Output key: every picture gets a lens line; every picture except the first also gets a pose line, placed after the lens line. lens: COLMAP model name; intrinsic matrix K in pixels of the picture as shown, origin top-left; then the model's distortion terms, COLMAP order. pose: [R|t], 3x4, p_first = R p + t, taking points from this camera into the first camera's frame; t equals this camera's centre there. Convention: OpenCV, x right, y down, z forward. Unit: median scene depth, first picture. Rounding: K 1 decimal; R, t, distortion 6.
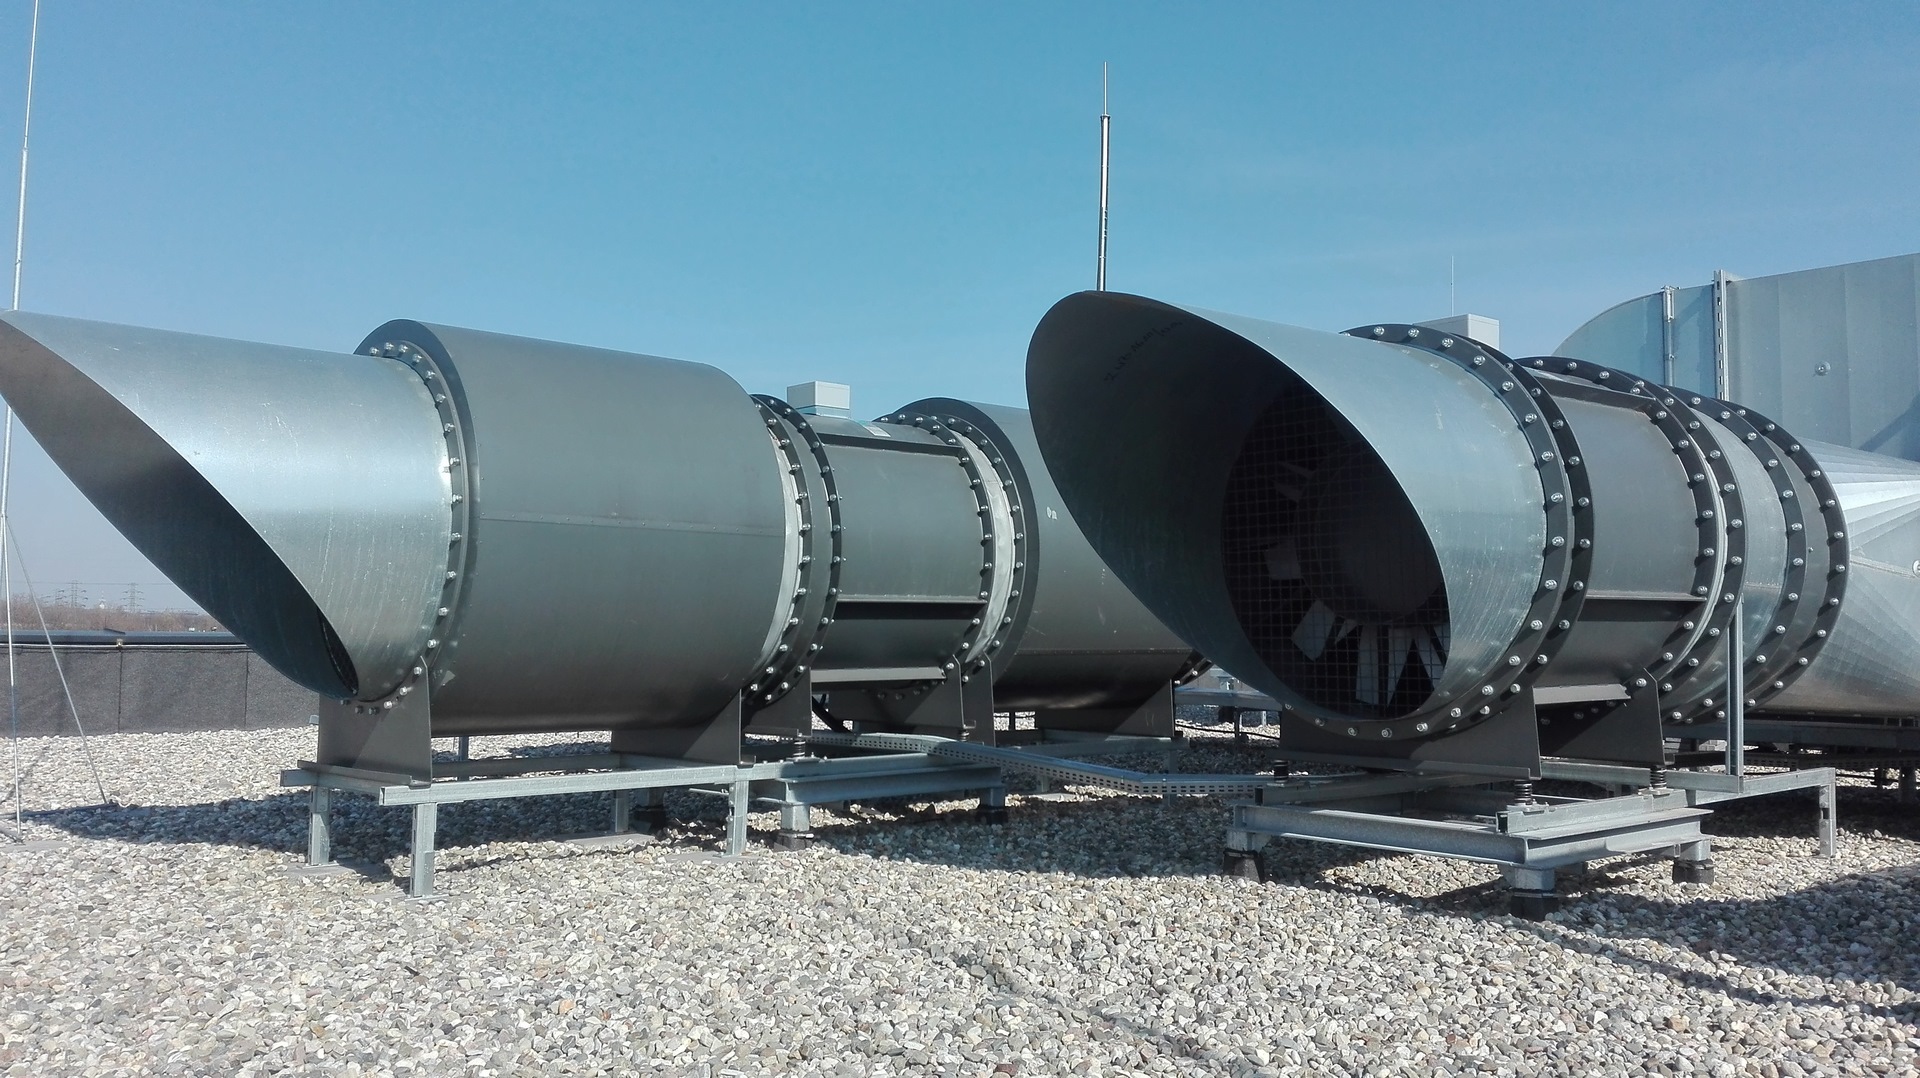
lens RADIAL K [[1560.8, 0, 933.7], [0, 1560.8, 548.5], [0, 0, 1]] dist [0.125681, -0.244682]
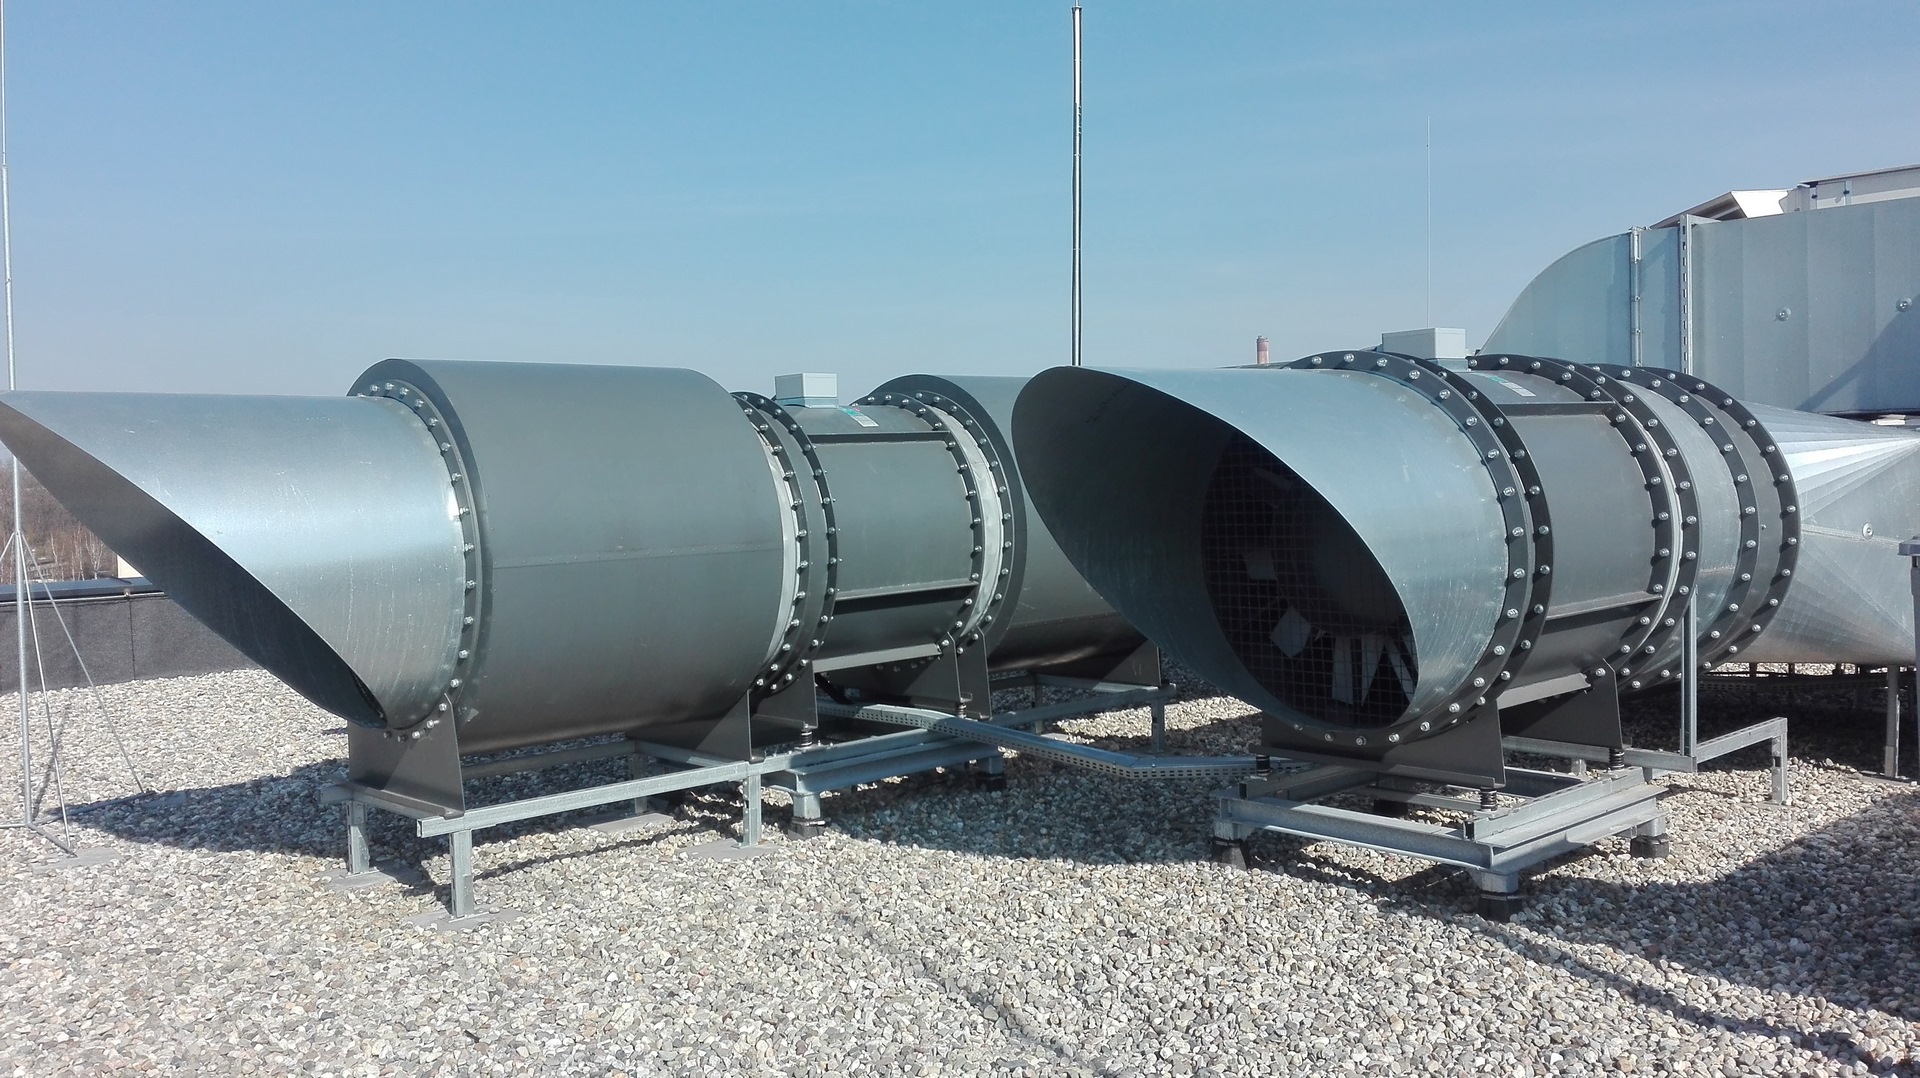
lens RADIAL K [[1558.2, 0, 928.0], [0, 1558.2, 547.3], [0, 0, 1]] dist [0.126331, -0.249548]
pose [[0.998991, -0.044592, 0.005282, -0.004814], [0.043791, 0.993496, 0.105112, -0.124787], [-0.009935, -0.104774, 0.994446, -0.037406]]
